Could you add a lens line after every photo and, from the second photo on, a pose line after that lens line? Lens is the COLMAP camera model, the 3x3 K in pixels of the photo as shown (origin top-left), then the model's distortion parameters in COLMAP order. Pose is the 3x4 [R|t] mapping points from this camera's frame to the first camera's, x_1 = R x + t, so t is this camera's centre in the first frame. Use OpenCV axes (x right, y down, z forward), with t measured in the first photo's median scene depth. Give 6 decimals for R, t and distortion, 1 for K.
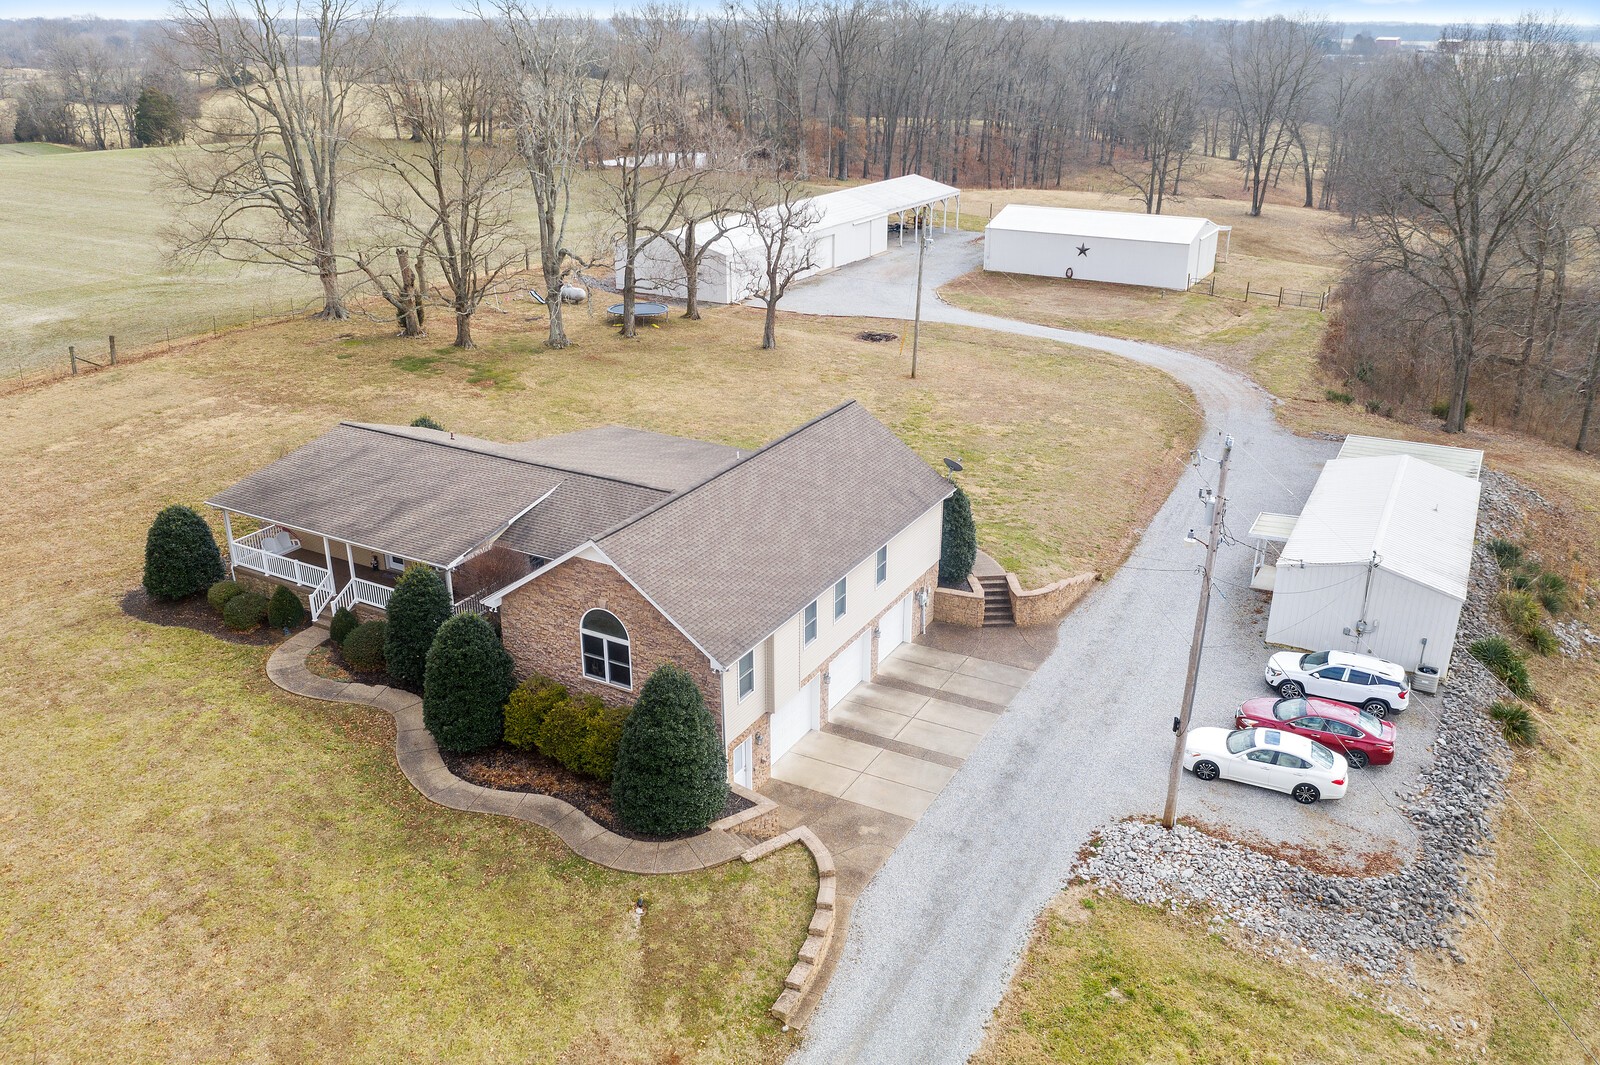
lens RADIAL K [[1274.0, 0, 799.6], [0, 1274.0, 529.4], [0, 0, 1]] dist [-0.024366, -0.001947]
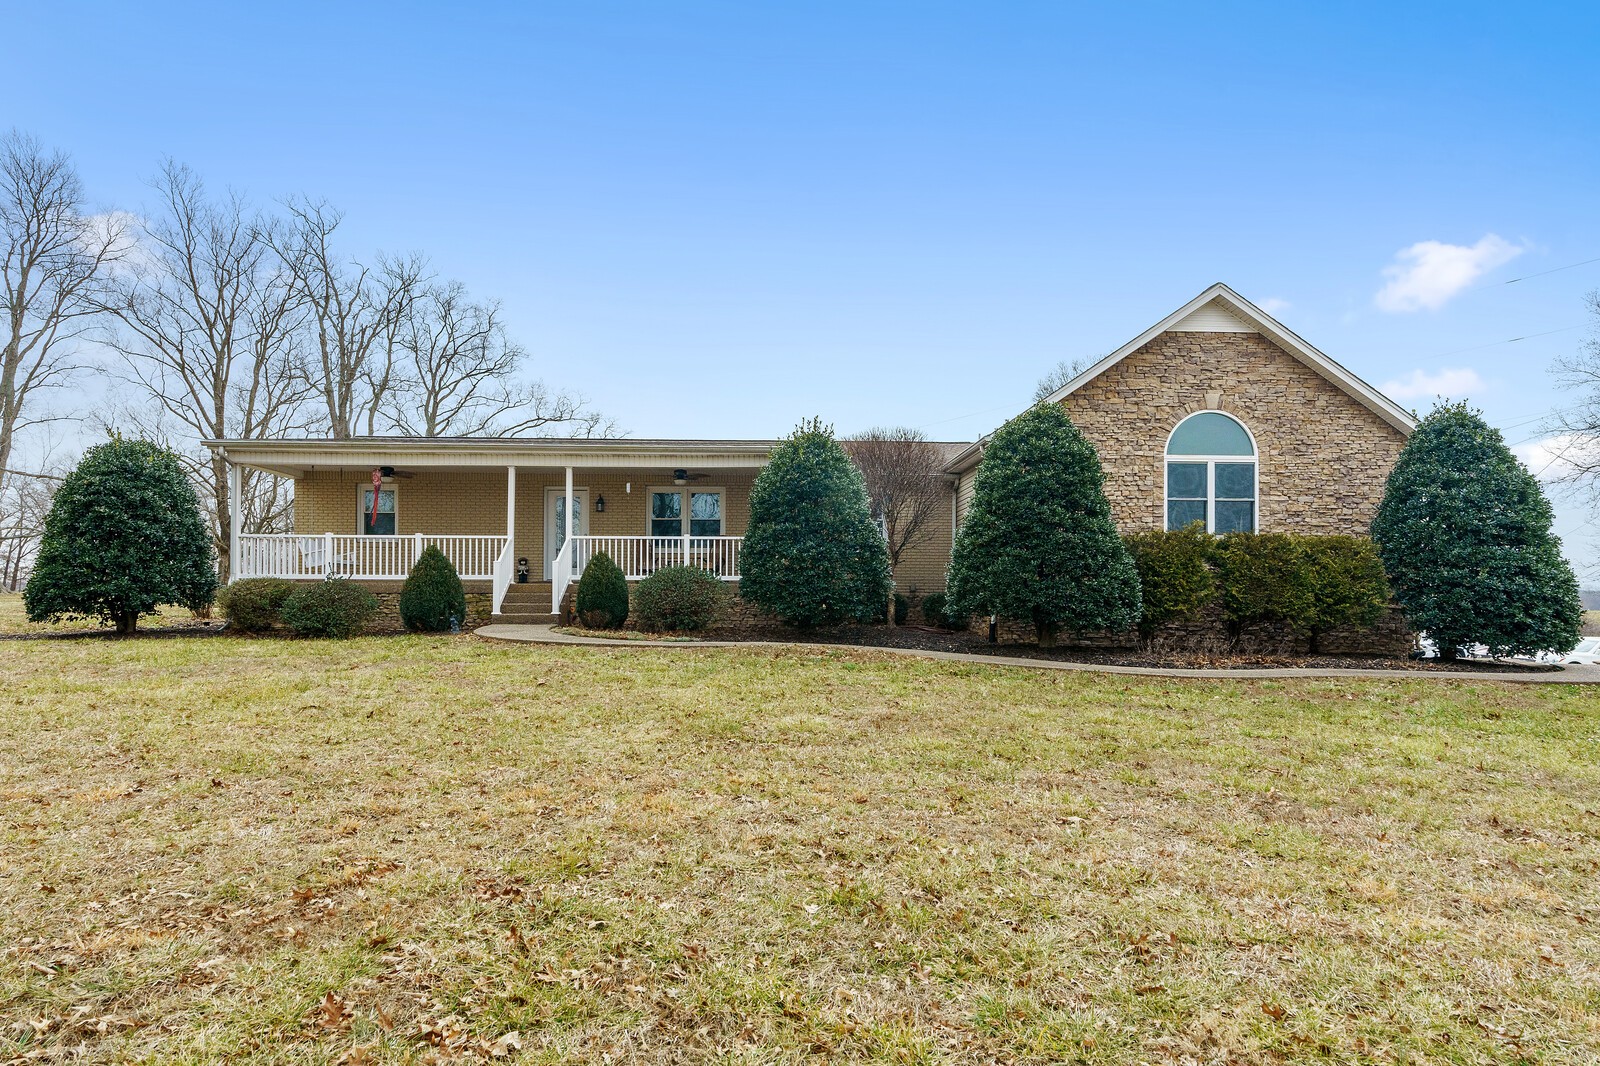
lens RADIAL K [[925.1, 0, 800.8], [0, 925.1, 589.7], [0, 0, 1]] dist [-0.005743, -0.001523]
pose [[0.849319, 0.003307, 0.527869, -0.493287], [0.194549, 0.927629, -0.318833, 0.218269], [-0.490721, 0.373488, 0.787210, 0.646038]]
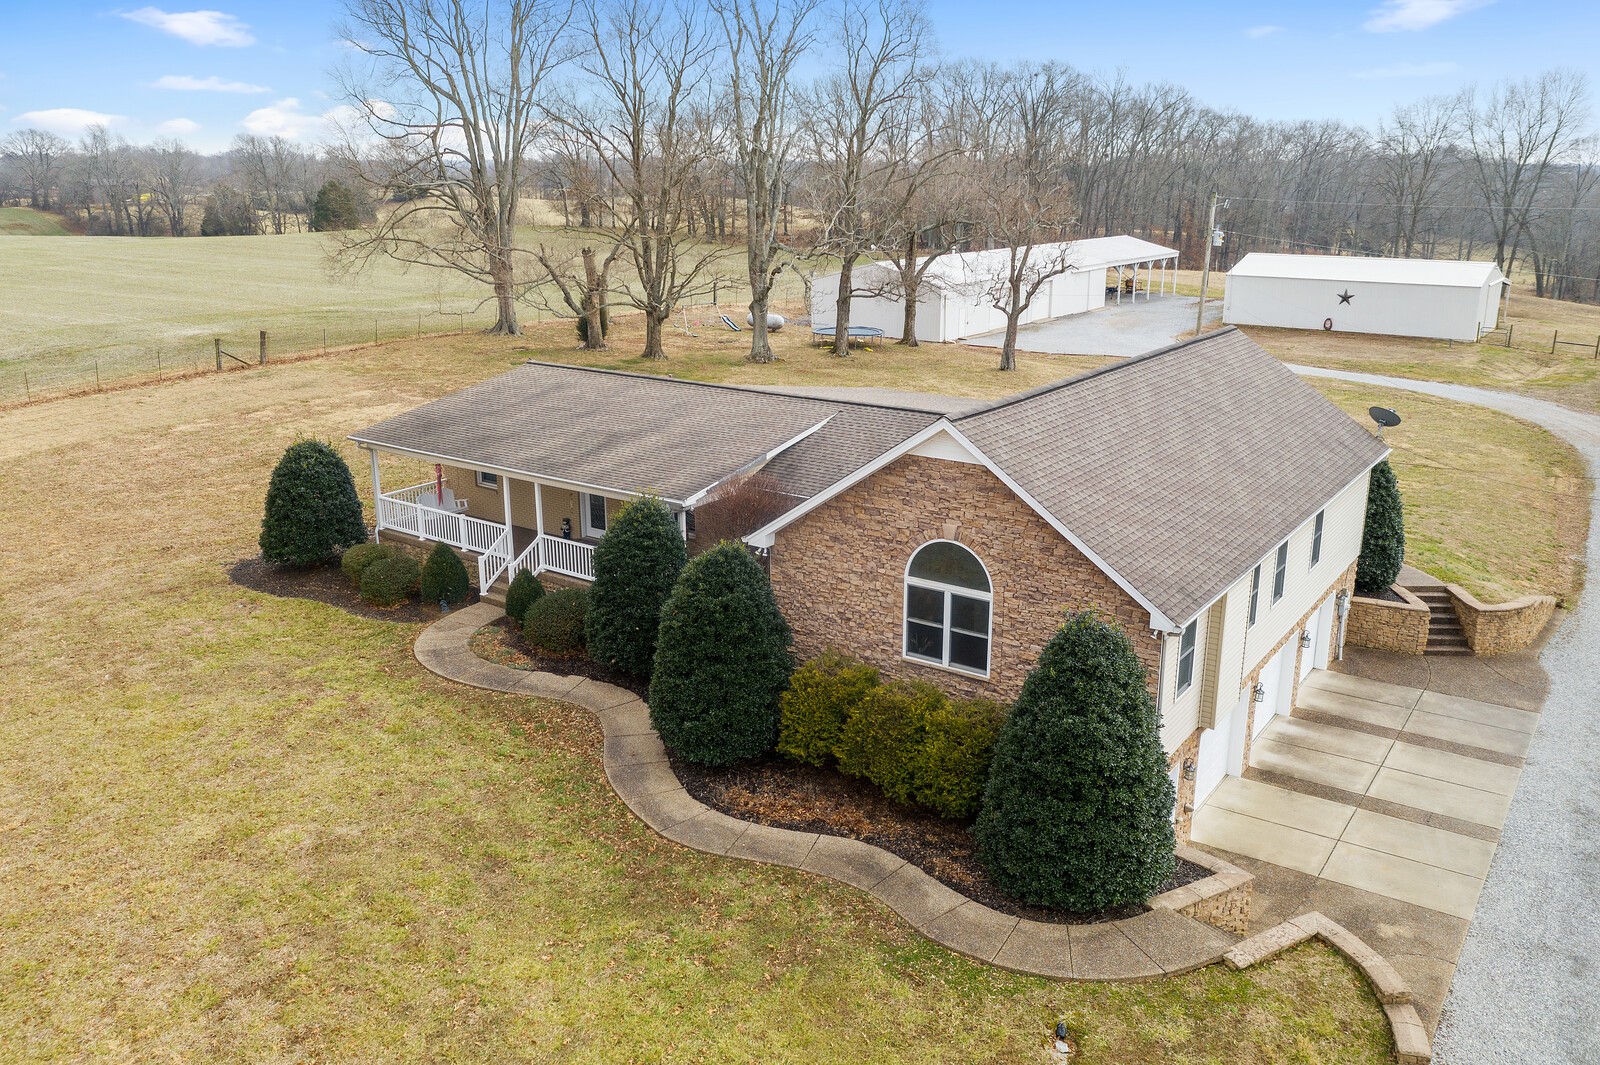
lens RADIAL K [[1274.0, 0, 796.4], [0, 1274.0, 525.0], [0, 0, 1]] dist [-0.024366, -0.001947]
pose [[0.993931, 0.028900, -0.106143, -0.137740], [-0.040112, 0.993656, -0.105062, 0.104170], [0.102433, 0.108682, 0.988785, 0.319330]]
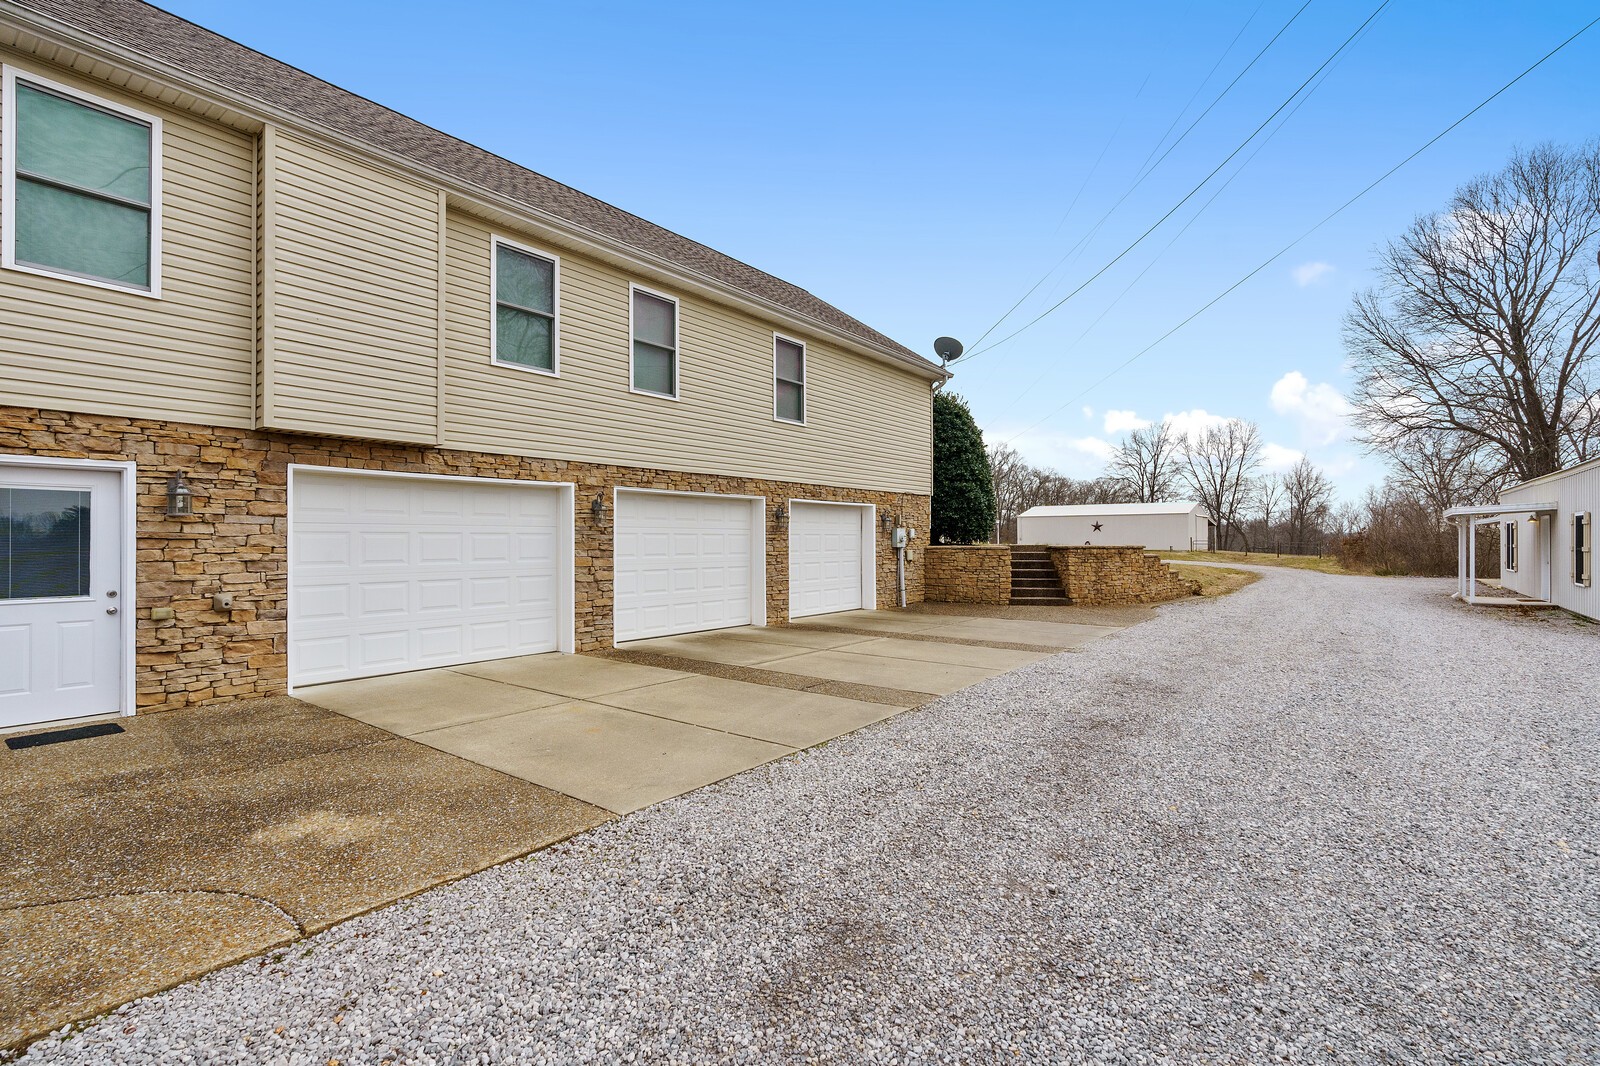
lens RADIAL K [[727.4, 0, 808.0], [0, 727.4, 534.8], [0, 0, 1]] dist [0.001043, 0.000135]
pose [[0.988958, -0.001946, -0.148181, 0.115309], [-0.054125, 0.926095, -0.373389, 0.196078], [0.137956, 0.377286, 0.915764, 0.764358]]
